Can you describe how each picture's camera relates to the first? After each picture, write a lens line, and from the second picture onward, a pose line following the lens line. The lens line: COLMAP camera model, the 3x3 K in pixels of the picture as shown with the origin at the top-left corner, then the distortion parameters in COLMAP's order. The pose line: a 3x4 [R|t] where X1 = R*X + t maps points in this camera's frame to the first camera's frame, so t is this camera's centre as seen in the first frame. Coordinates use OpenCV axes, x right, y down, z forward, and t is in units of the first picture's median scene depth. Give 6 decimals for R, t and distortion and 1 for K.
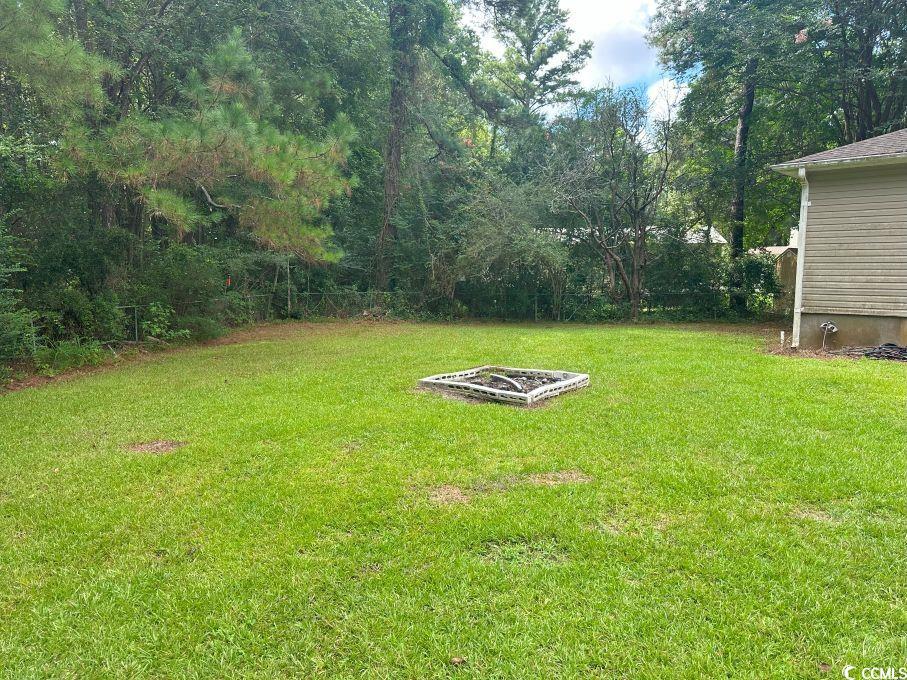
lens RADIAL K [[641.0, 0, 458.2], [0, 641.0, 339.8], [0, 0, 1]] dist [0.127135, -0.181260]
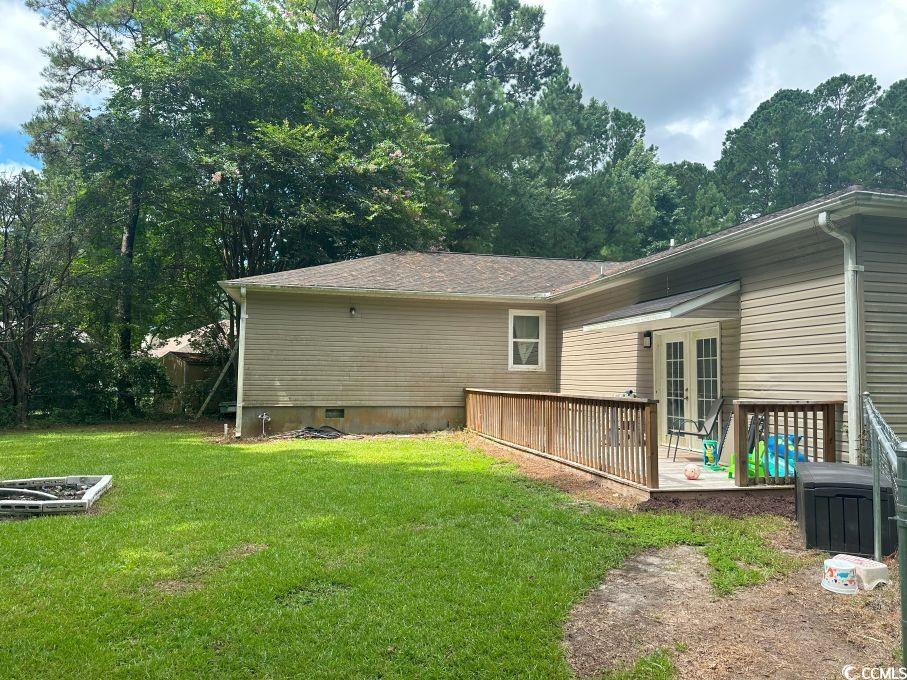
lens RADIAL K [[641.0, 0, 458.2], [0, 641.0, 339.8], [0, 0, 1]] dist [0.127135, -0.181260]
pose [[0.562760, 0.052084, 0.824978, -0.240637], [0.078066, 0.990204, -0.115769, 0.005685], [-0.822926, 0.129553, 0.553181, 0.013061]]
